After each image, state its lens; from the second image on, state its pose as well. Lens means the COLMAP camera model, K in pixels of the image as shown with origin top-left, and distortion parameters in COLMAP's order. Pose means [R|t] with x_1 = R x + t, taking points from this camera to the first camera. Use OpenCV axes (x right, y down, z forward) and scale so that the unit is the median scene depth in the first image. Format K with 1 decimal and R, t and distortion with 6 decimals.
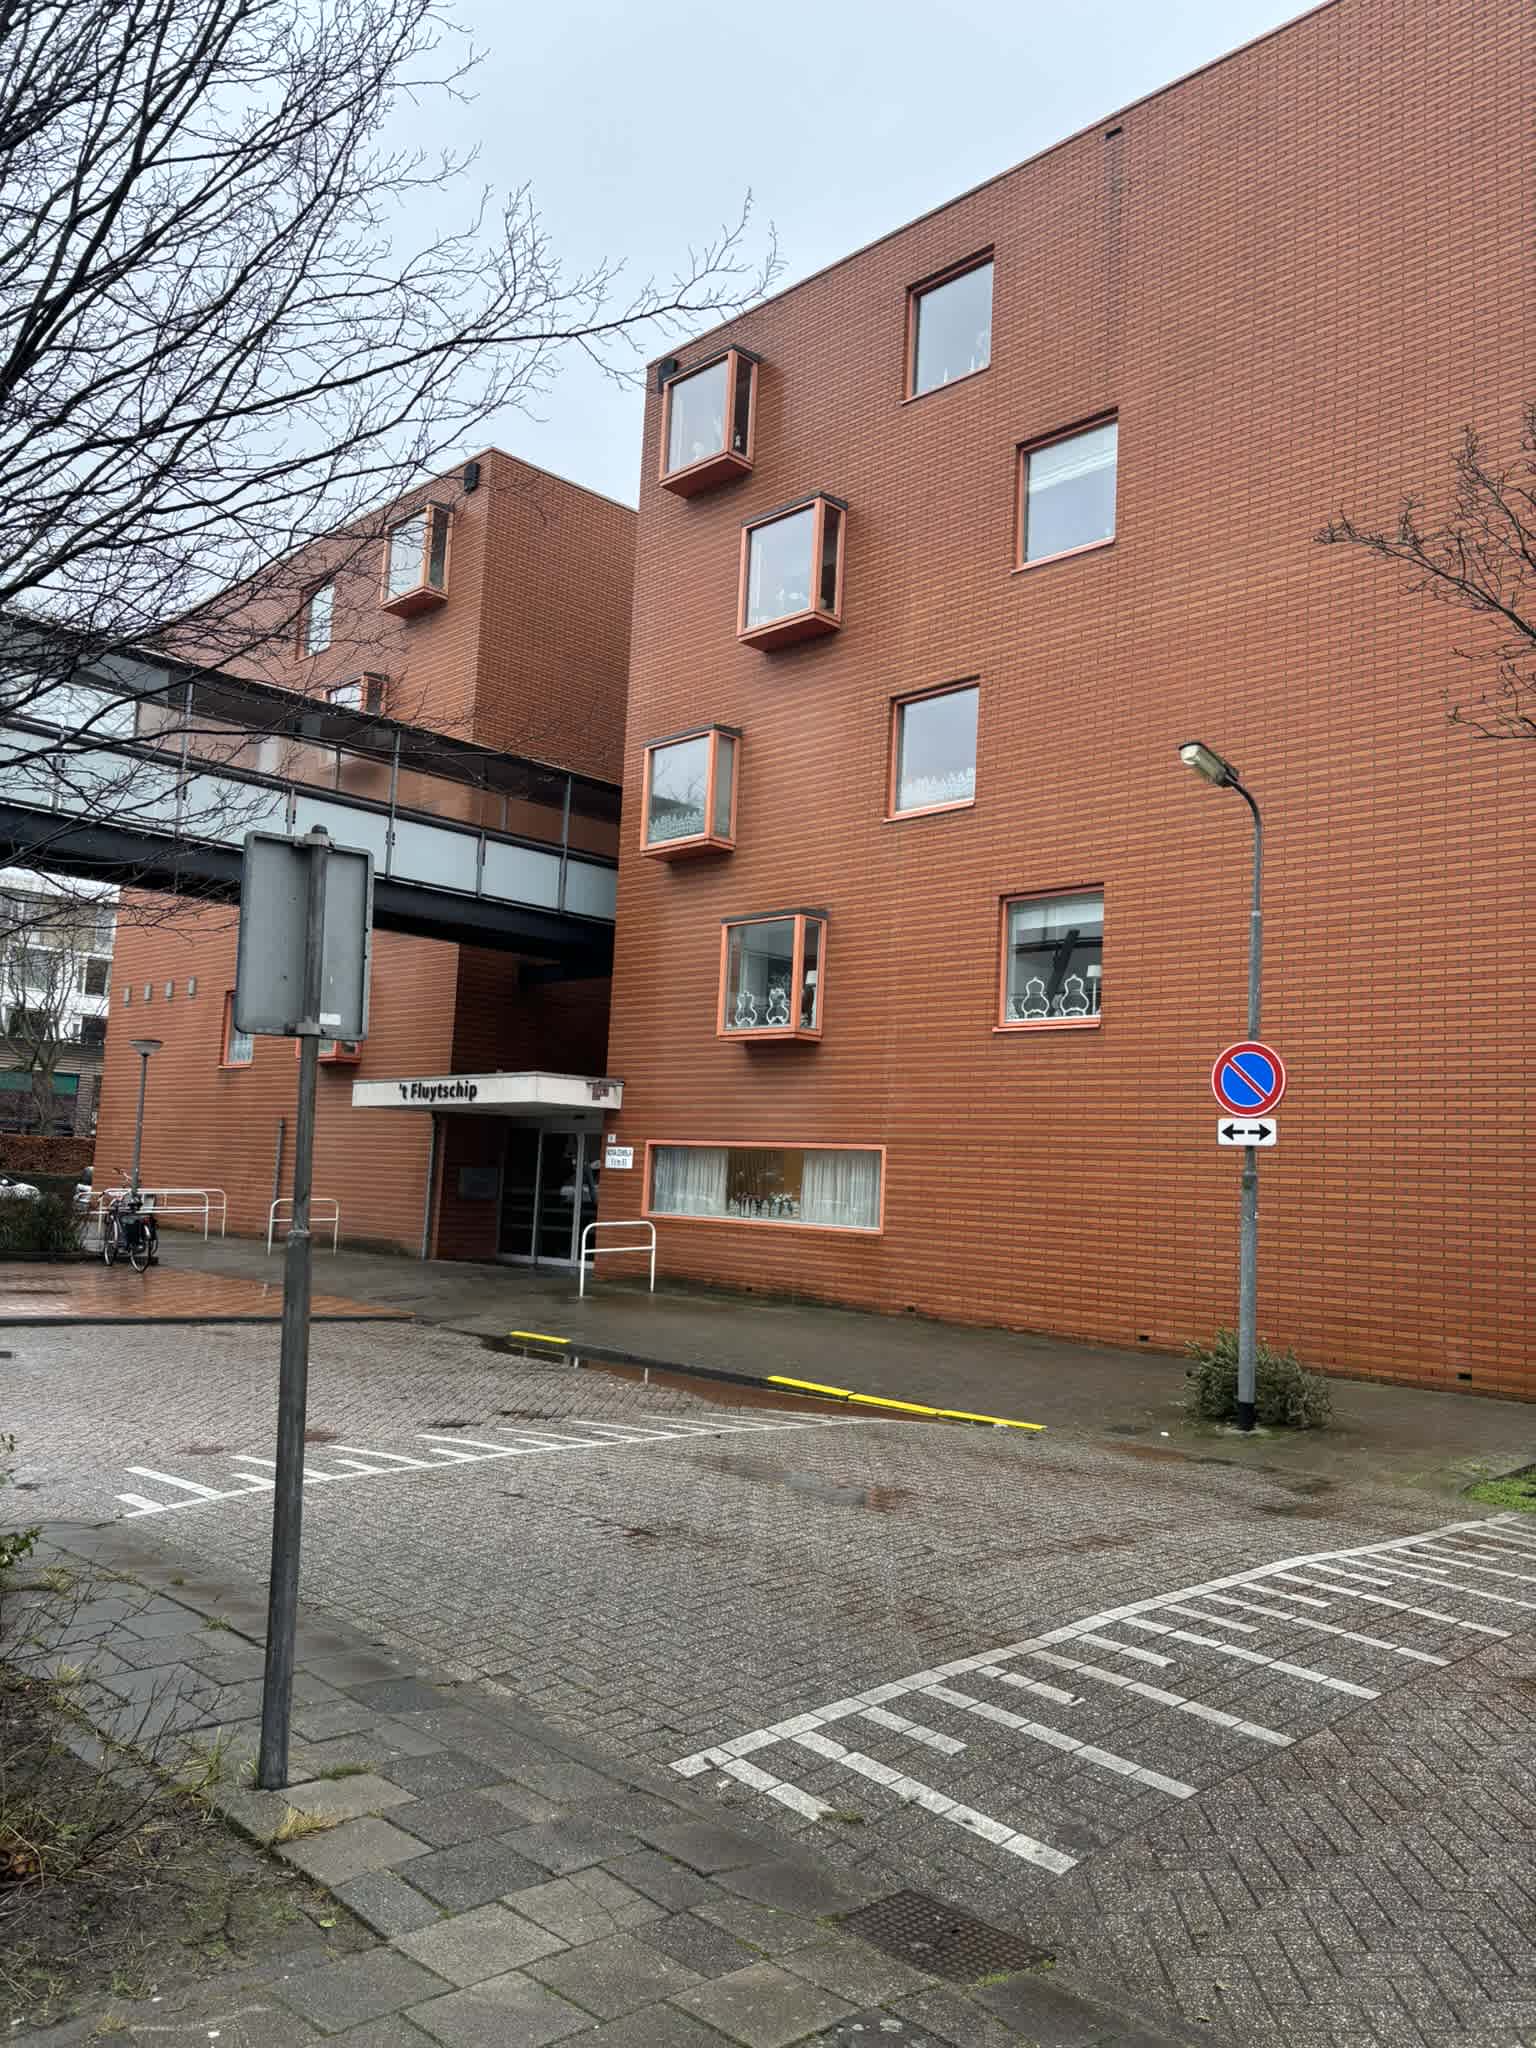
lens RADIAL K [[1560.0, 0, 772.8], [0, 1560.0, 1027.9], [0, 0, 1]] dist [0.043866, -0.019057]
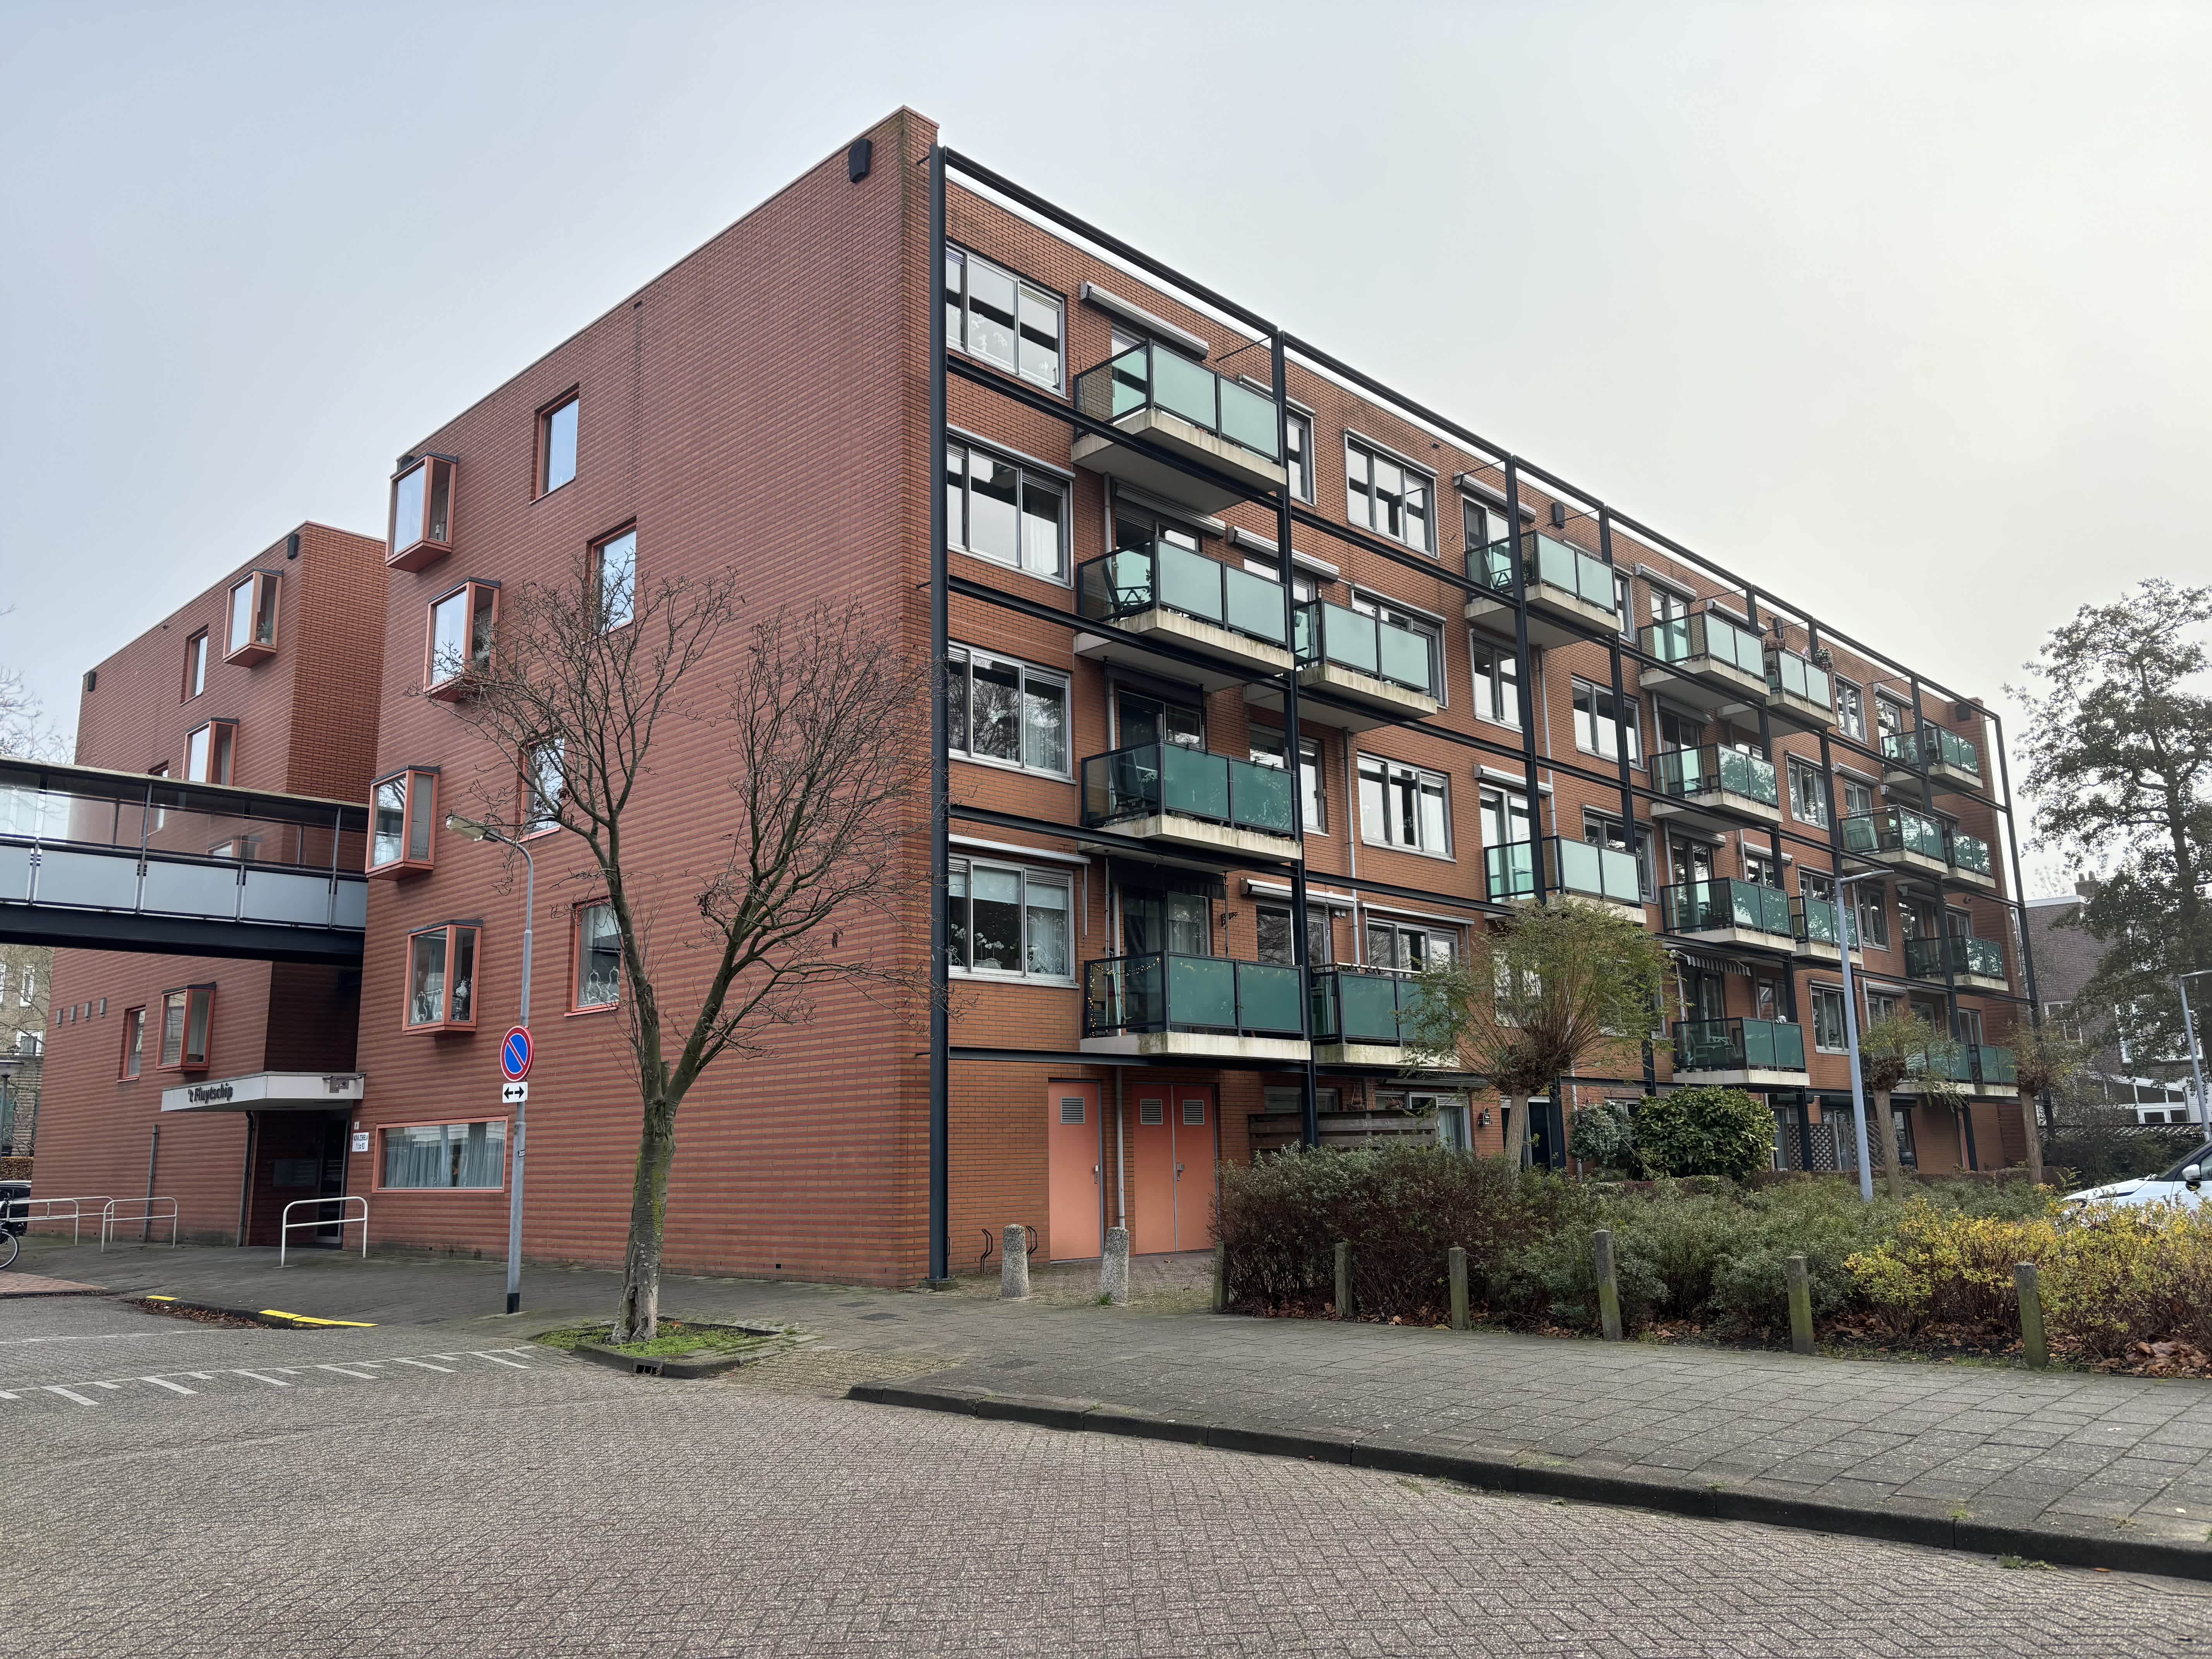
lens RADIAL K [[1684.9, 0, 1099.3], [0, 1684.9, 826.3], [0, 0, 1]] dist [0.043866, -0.019057]
pose [[0.997795, -0.062062, 0.023539, 0.424487], [0.063962, 0.993782, -0.091137, 0.001608], [-0.017736, 0.092442, 0.995560, -0.267936]]
